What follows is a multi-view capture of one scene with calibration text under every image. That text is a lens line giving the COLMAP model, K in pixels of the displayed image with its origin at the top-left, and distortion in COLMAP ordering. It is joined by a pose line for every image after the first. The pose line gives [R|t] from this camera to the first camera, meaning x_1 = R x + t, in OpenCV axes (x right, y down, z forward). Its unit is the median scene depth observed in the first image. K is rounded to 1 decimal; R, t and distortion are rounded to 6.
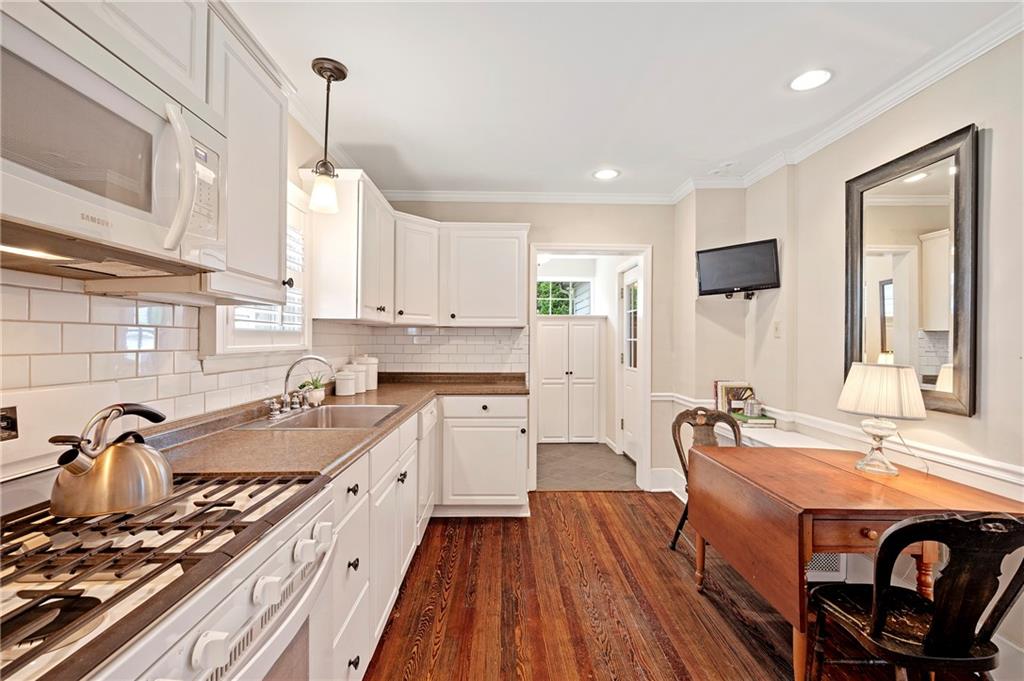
lens RADIAL K [[469.1, 0, 506.1], [0, 469.1, 341.6], [0, 0, 1]] dist [-0.001000, -0.000026]
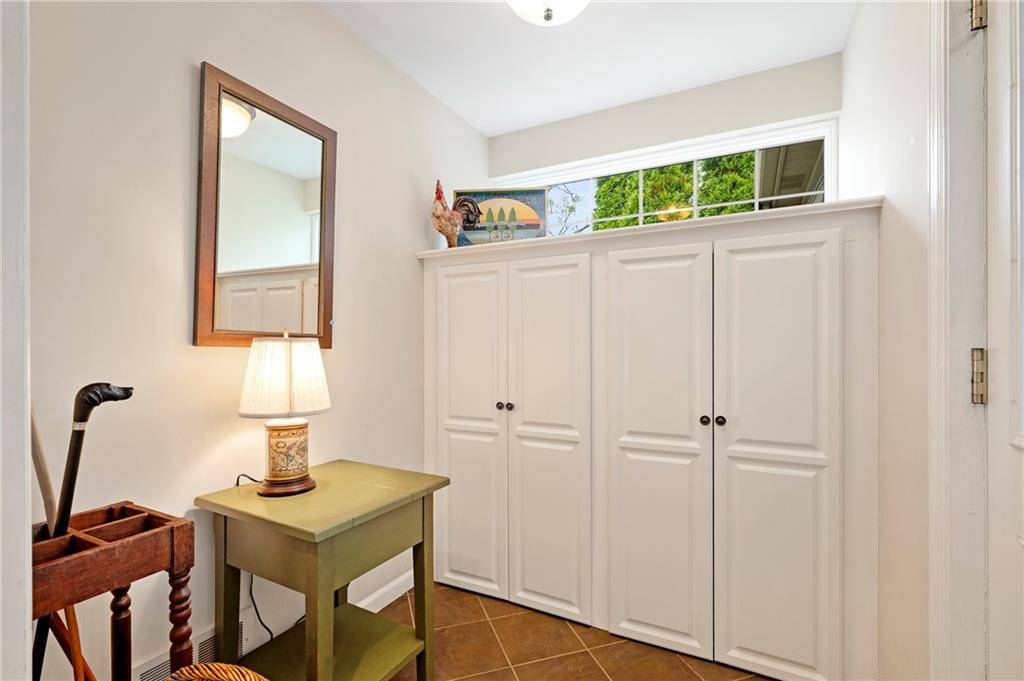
lens RADIAL K [[469.1, 0, 513.6], [0, 469.1, 343.1], [0, 0, 1]] dist [-0.001000, -0.000026]
pose [[0.884382, -0.002205, -0.466758, 0.158882], [0.003670, 0.999991, 0.002231, 0.019349], [0.466749, -0.003686, 0.884382, 0.692382]]
